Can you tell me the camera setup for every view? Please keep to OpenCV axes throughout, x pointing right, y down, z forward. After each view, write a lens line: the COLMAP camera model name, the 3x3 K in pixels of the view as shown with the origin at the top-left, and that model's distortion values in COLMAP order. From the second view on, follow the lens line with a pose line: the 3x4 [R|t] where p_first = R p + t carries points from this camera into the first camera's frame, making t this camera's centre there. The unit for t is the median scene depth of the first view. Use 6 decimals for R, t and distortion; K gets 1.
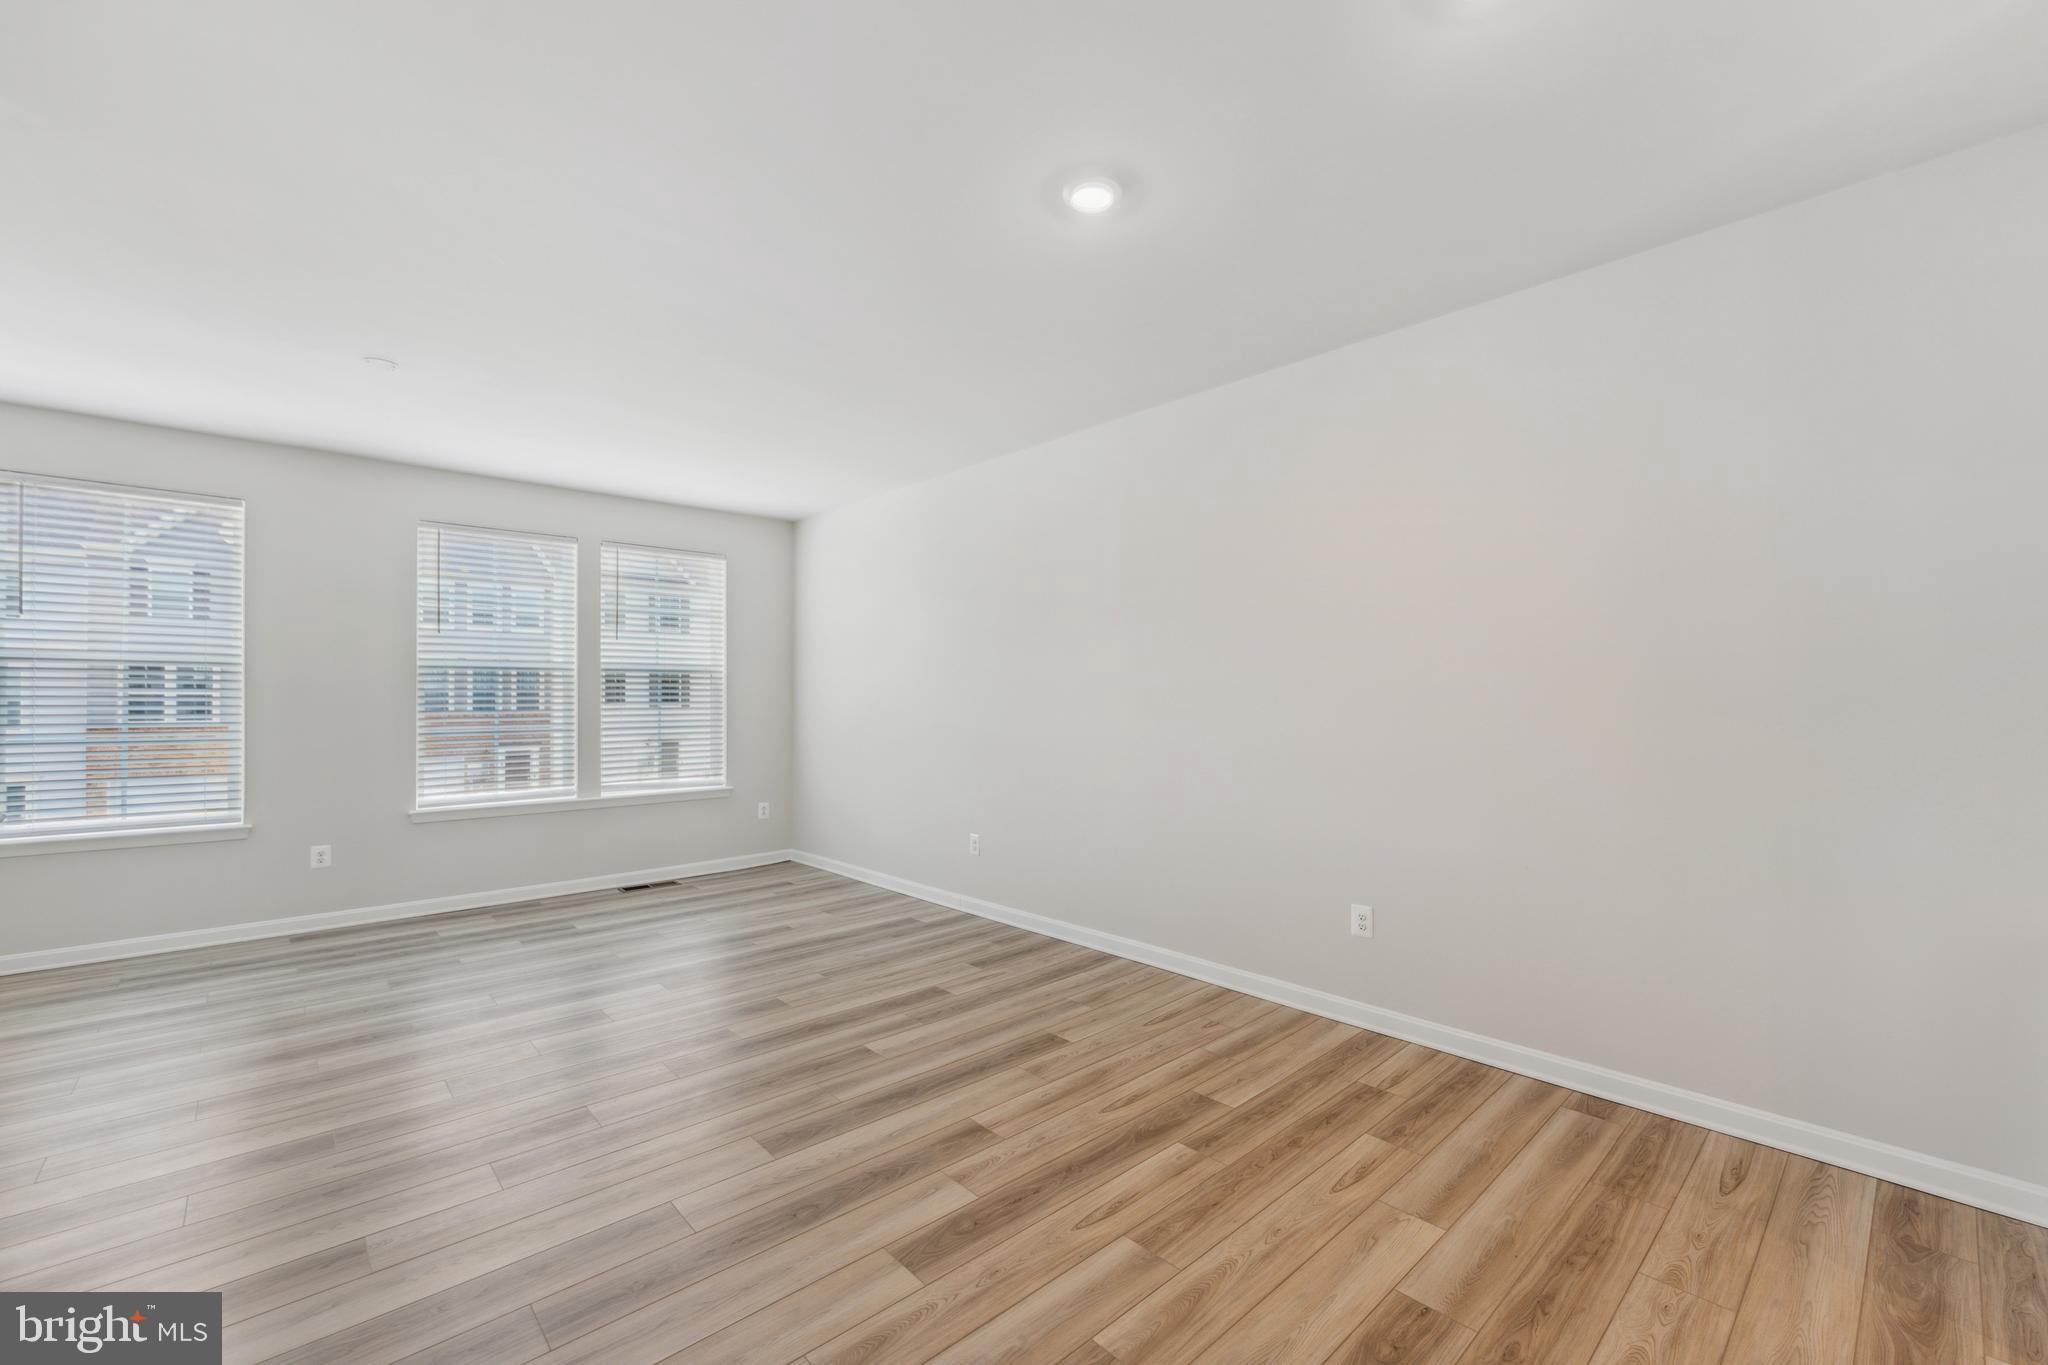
lens RADIAL K [[837.4, 0, 1038.0], [0, 837.4, 684.1], [0, 0, 1]] dist [0.000812, 0.000013]
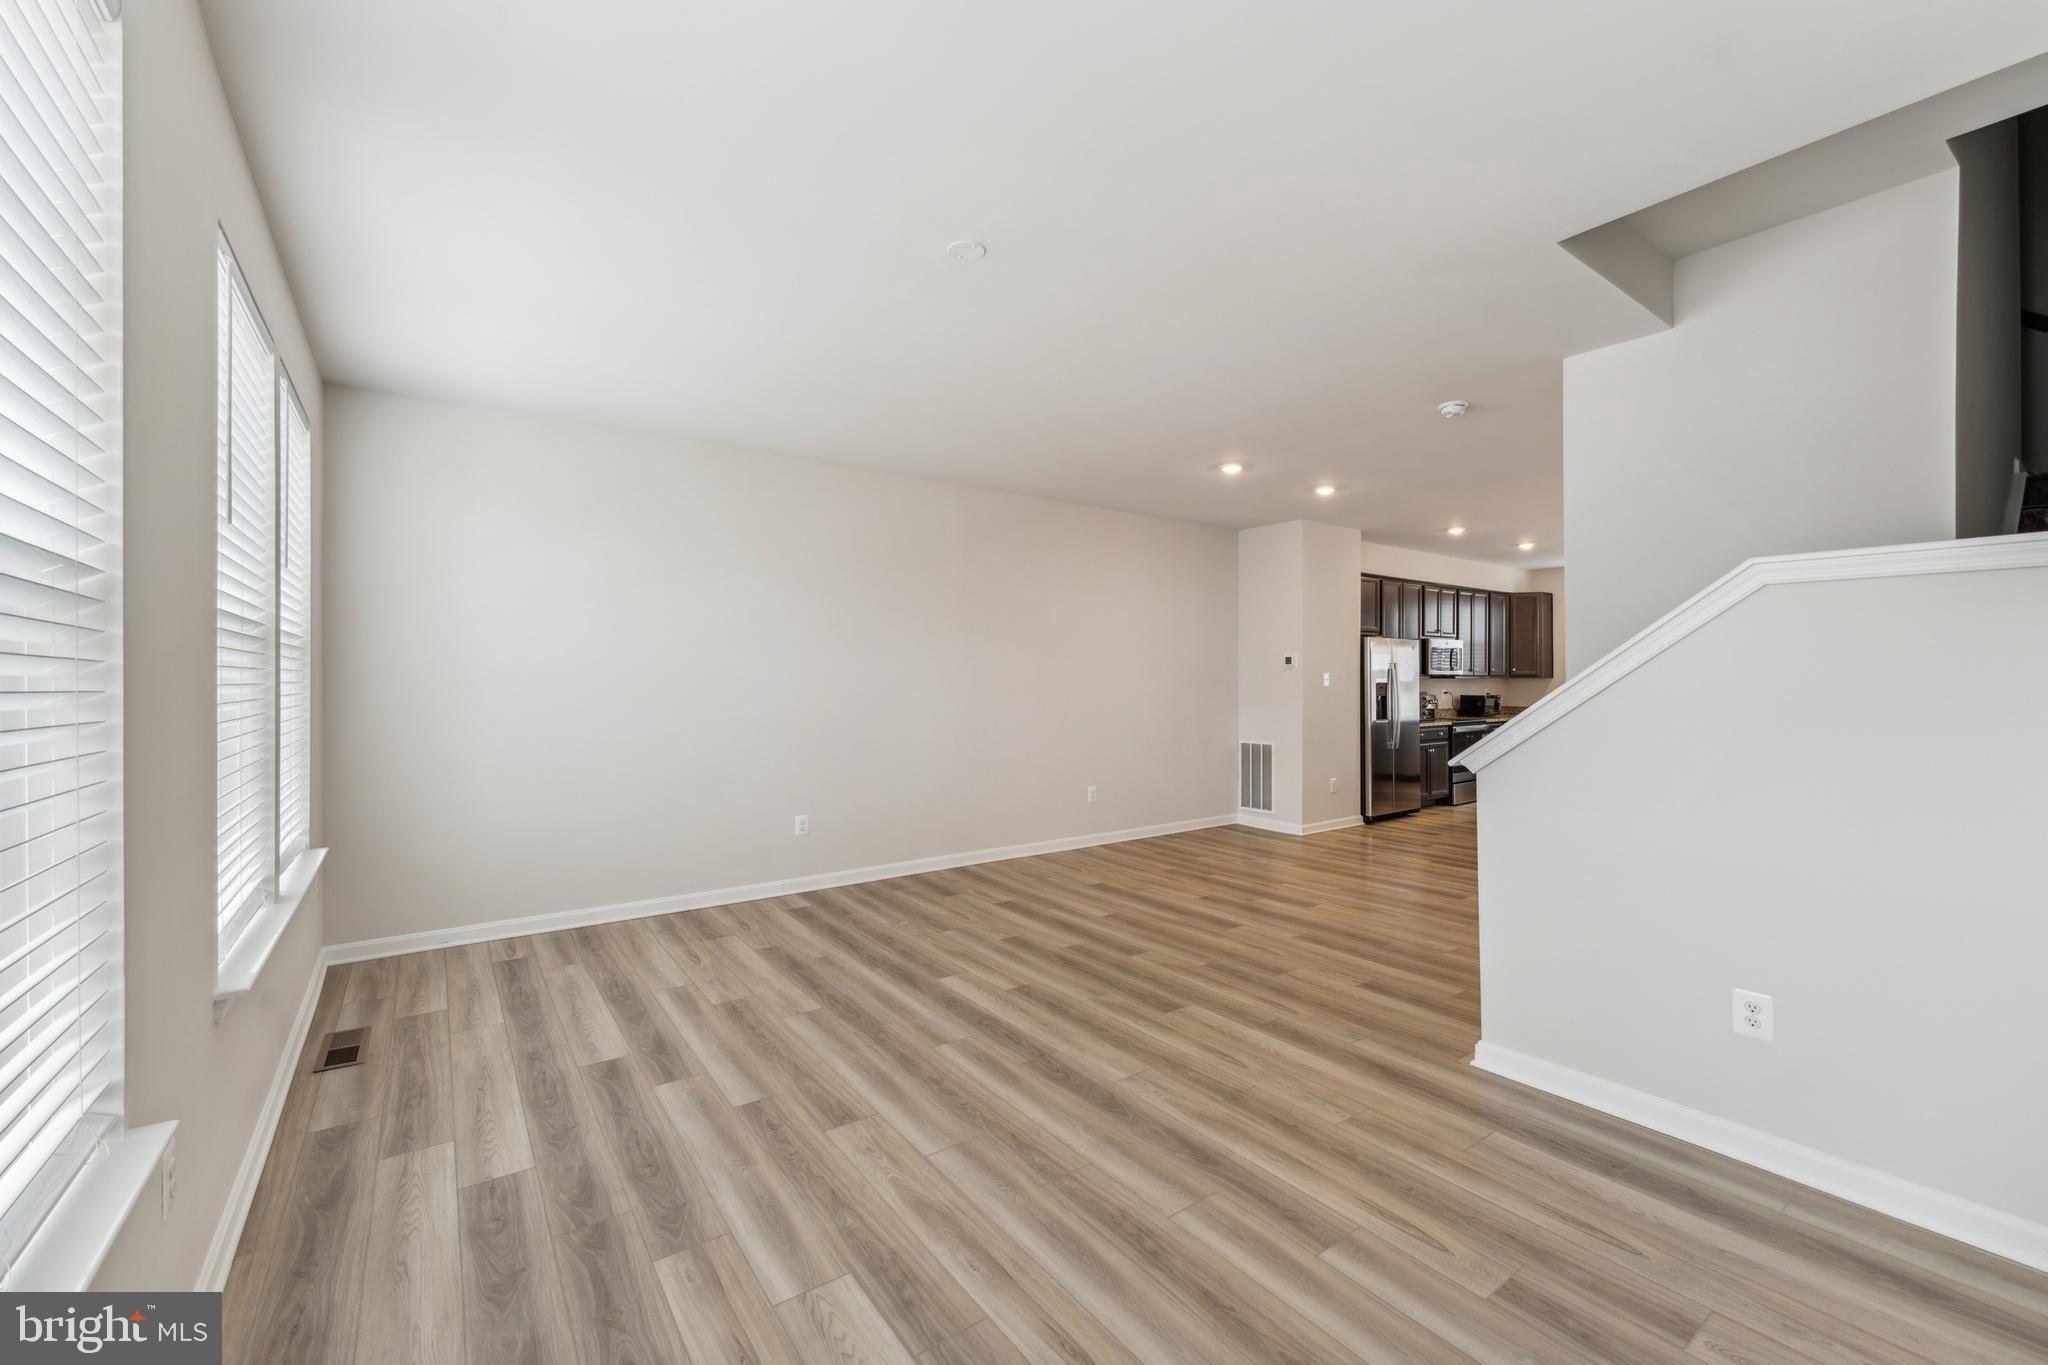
lens RADIAL K [[837.4, 0, 1038.0], [0, 837.4, 684.1], [0, 0, 1]] dist [0.000812, 0.000013]
pose [[0.119266, -0.004860, 0.992850, -1.302500], [-0.013290, 0.999891, 0.006491, 0.008243], [-0.992773, -0.013969, 0.119189, 0.721807]]
